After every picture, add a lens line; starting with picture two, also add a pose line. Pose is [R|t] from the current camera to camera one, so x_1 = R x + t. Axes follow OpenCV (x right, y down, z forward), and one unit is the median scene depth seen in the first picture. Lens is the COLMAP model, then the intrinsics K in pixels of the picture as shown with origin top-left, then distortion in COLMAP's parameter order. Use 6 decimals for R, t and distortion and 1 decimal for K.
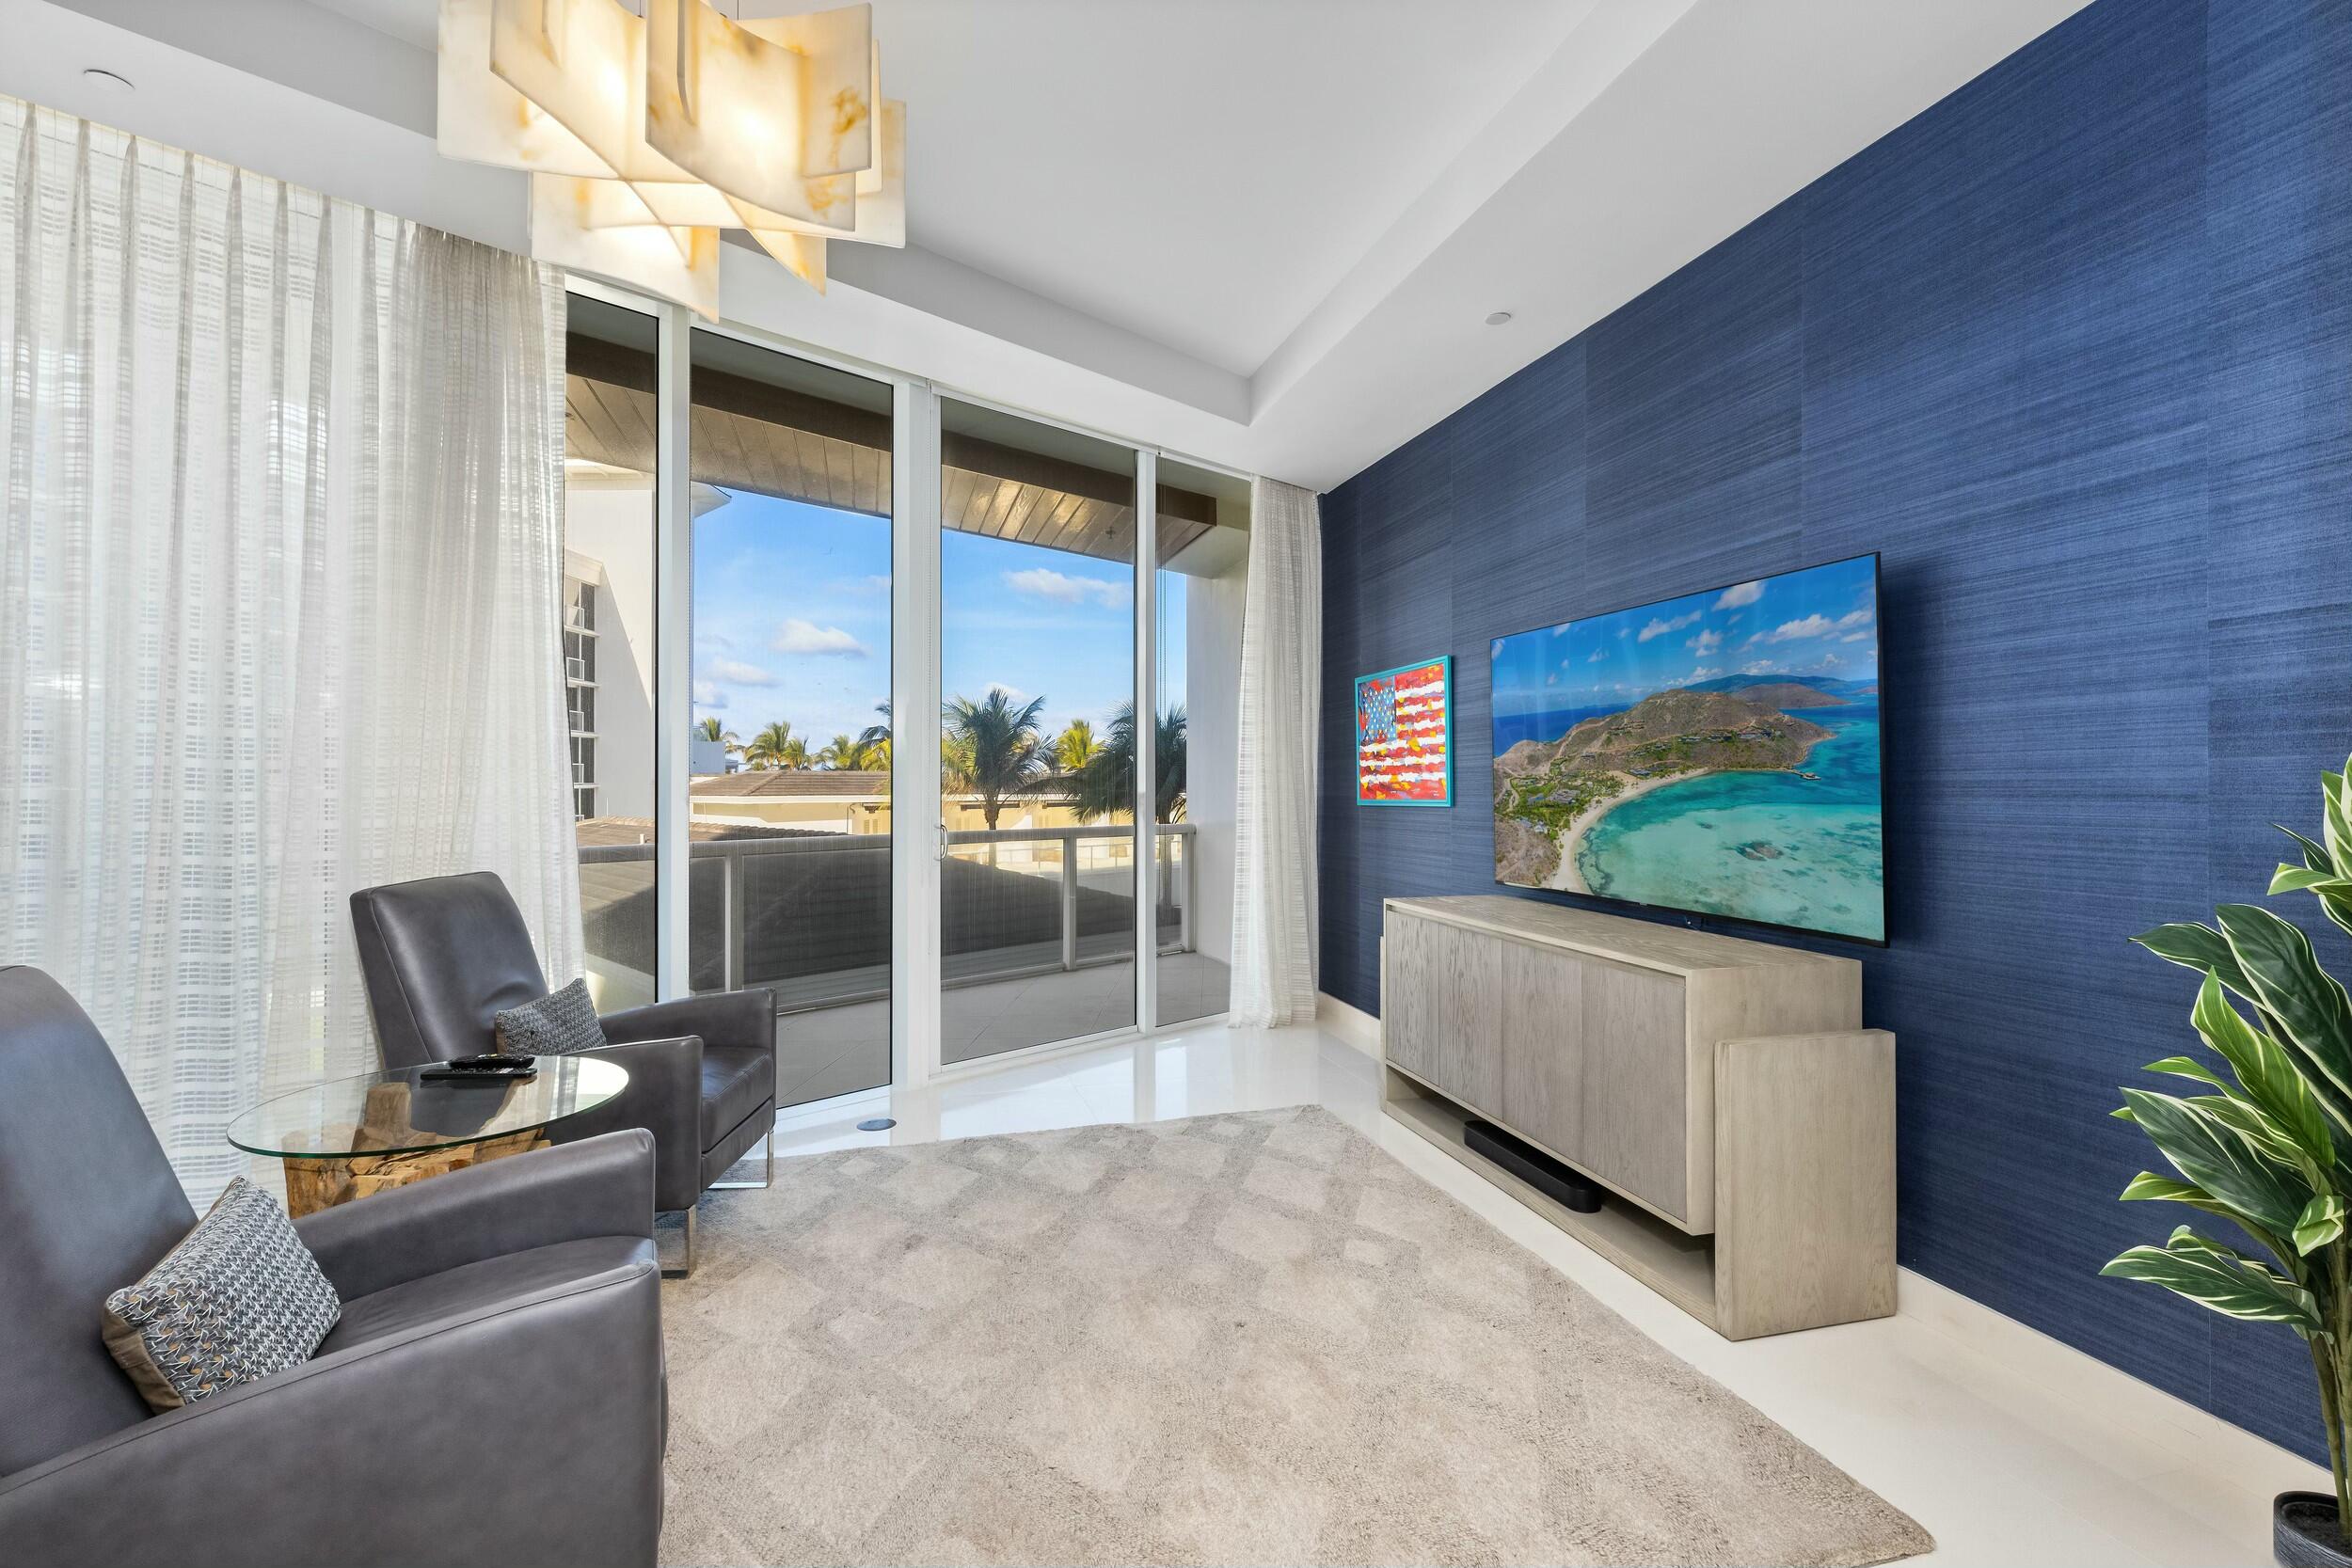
lens RADIAL K [[1113.2, 0, 1190.1], [0, 1113.2, 776.1], [0, 0, 1]] dist [0.001144, -0.000678]
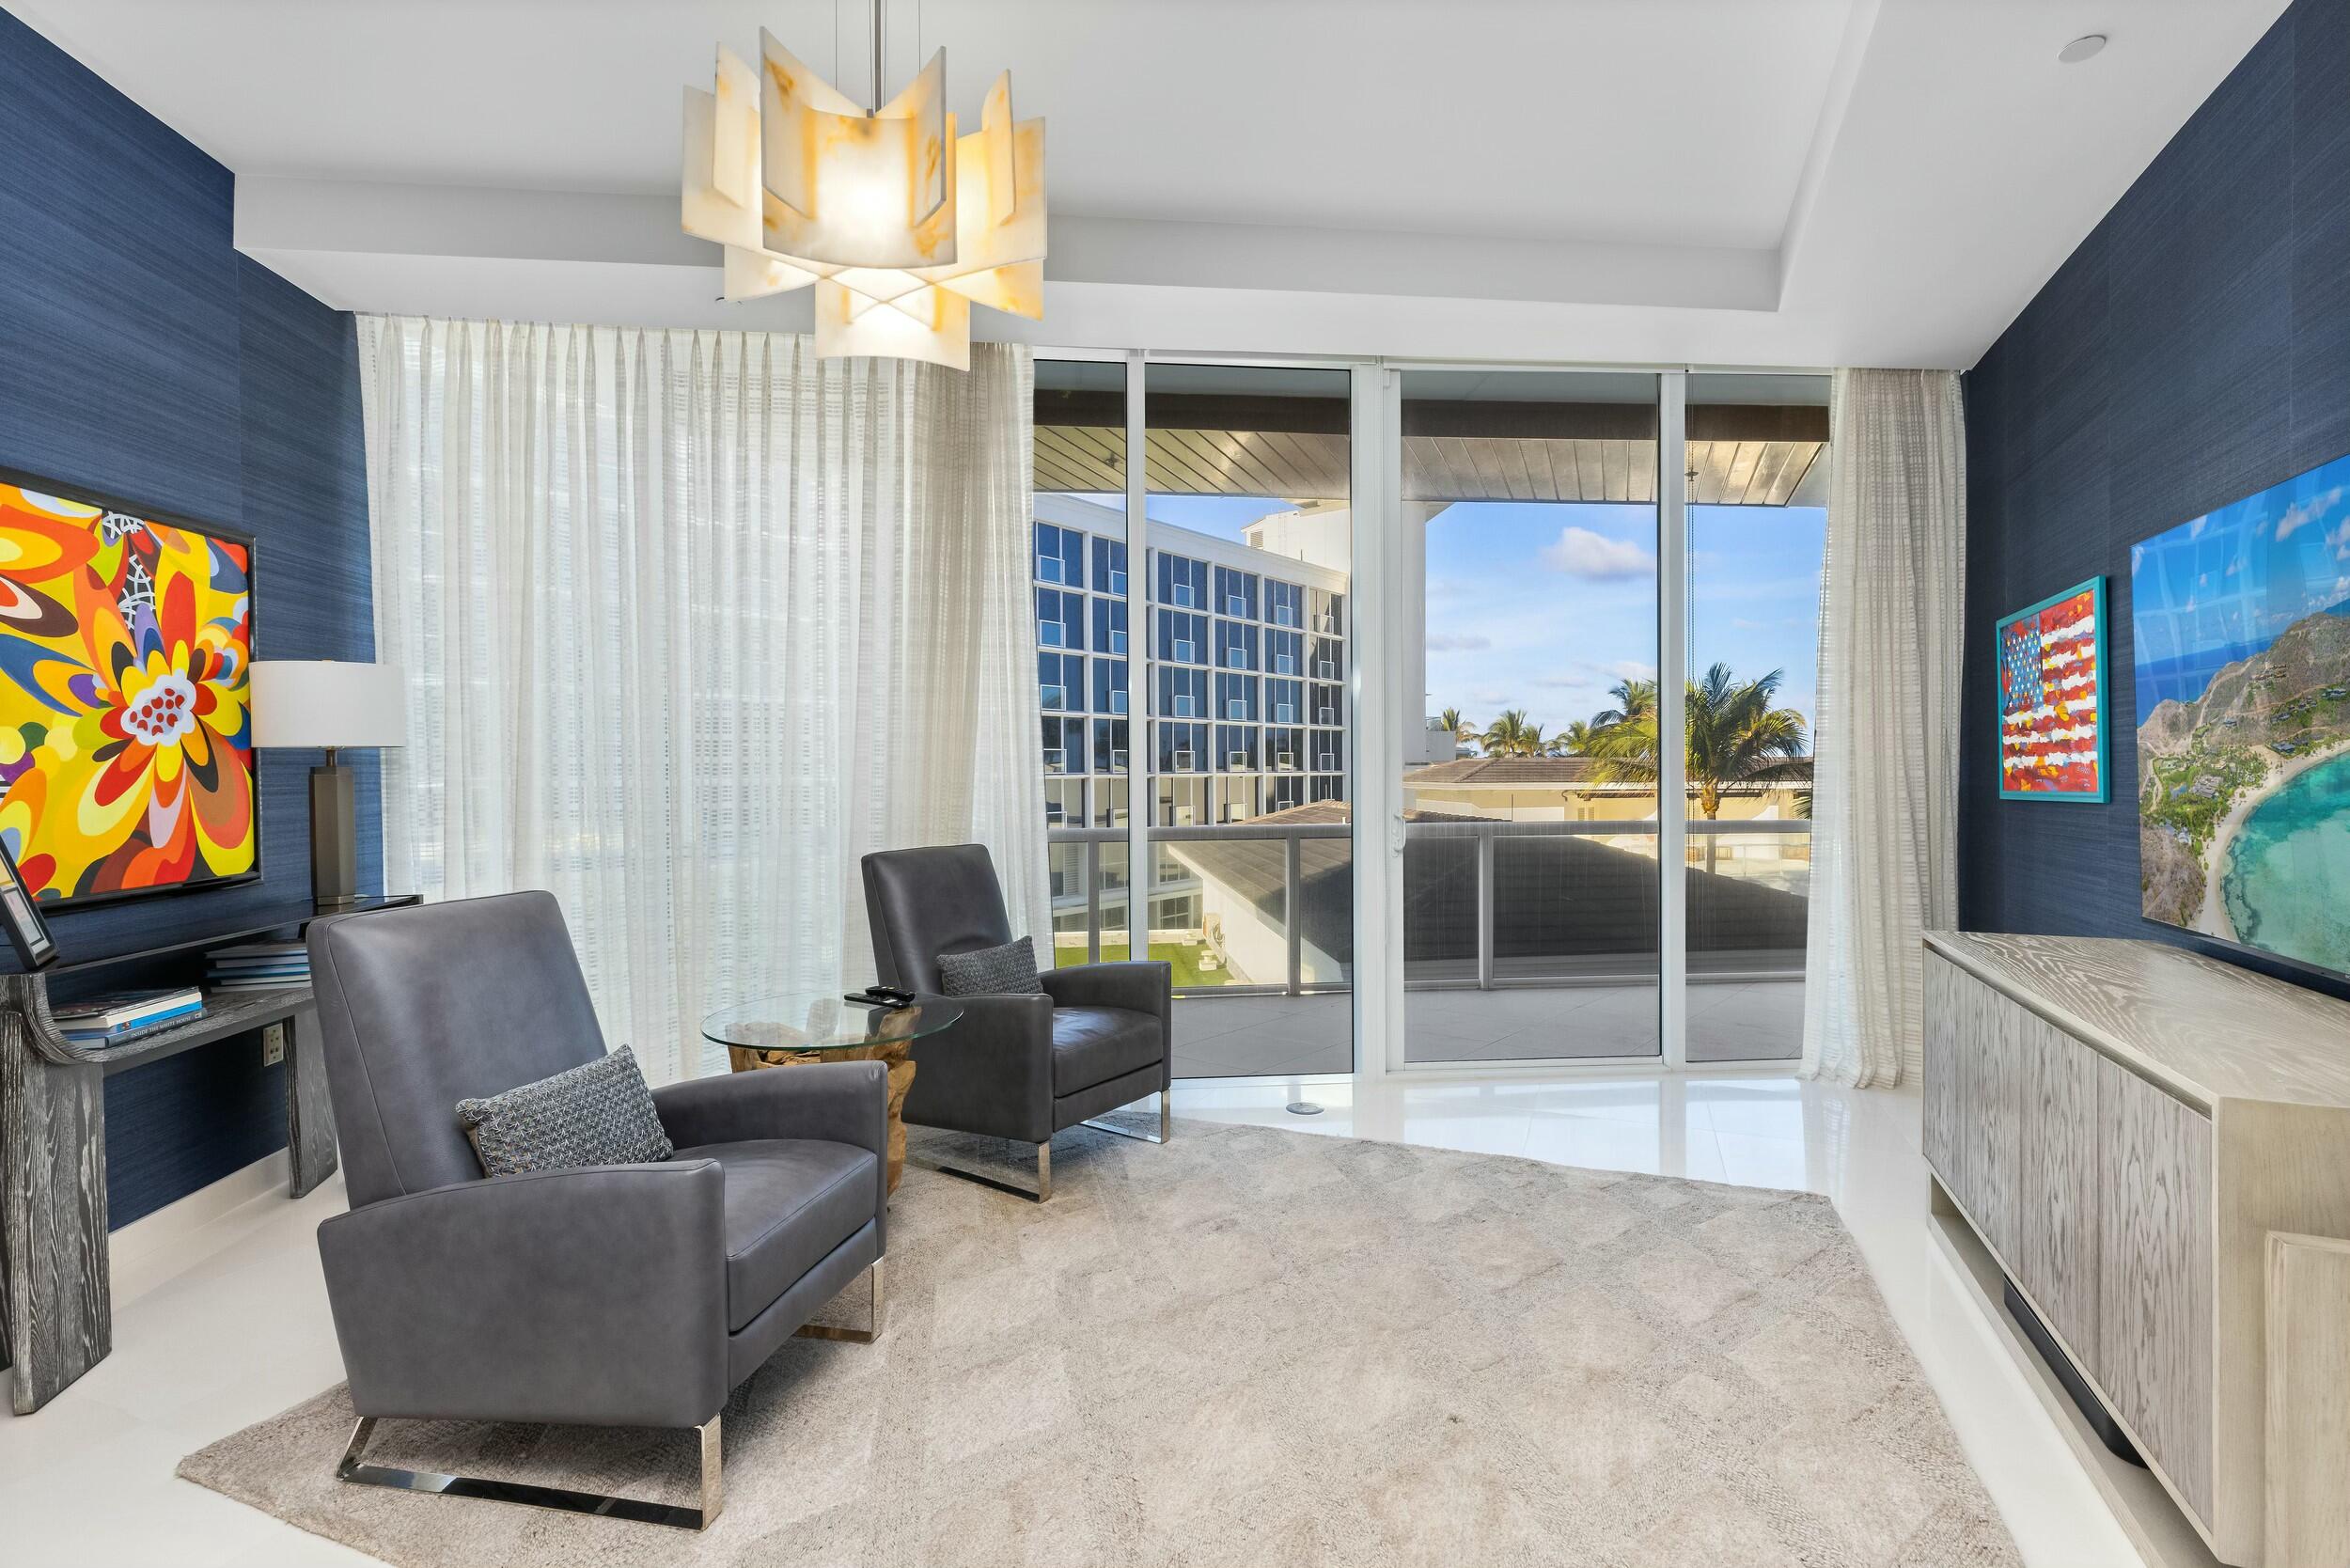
lens RADIAL K [[1112.4, 0, 1189.1], [0, 1112.4, 776.1], [0, 0, 1]] dist [0.001144, -0.000678]
pose [[0.765108, -0.001711, -0.643900, 0.229842], [0.009531, 0.999917, 0.008668, 0.000486], [0.643831, -0.012769, 0.765061, 0.127748]]
